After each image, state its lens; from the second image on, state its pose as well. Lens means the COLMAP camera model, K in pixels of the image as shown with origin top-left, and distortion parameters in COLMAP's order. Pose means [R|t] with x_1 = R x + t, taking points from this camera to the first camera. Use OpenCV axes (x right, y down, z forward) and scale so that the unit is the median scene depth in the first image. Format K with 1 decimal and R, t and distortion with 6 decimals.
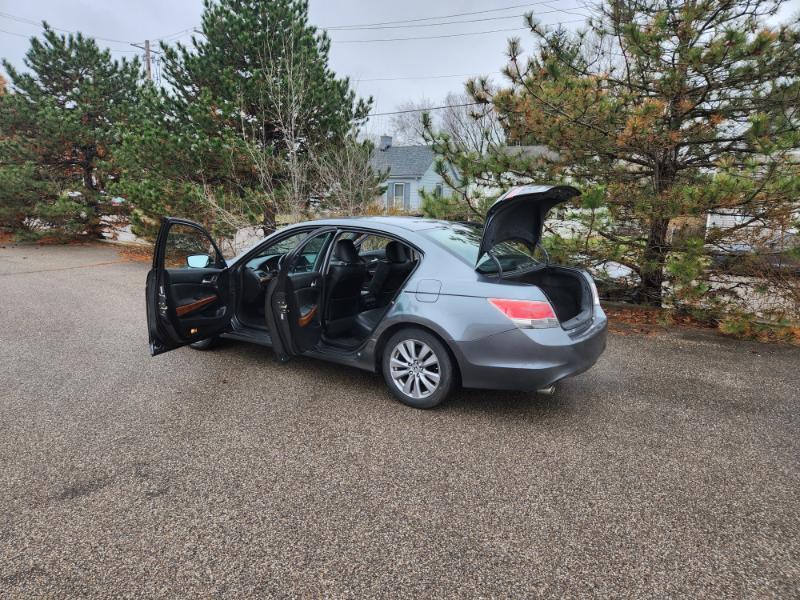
lens RADIAL K [[521.8, 0, 392.8], [0, 521.8, 294.5], [0, 0, 1]] dist [0.080710, -0.066112]
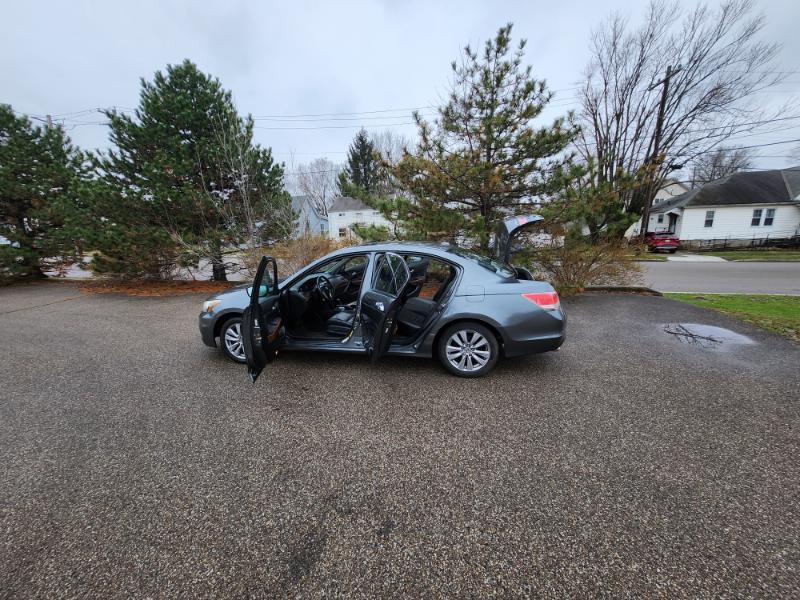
lens RADIAL K [[310.6, 0, 399.4], [0, 310.6, 288.8], [0, 0, 1]] dist [0.000201, 0.000449]
pose [[0.920067, -0.119335, 0.373144, -0.401244], [0.114347, 0.992804, 0.035561, -0.068044], [-0.374702, 0.009949, 0.927092, 0.299074]]
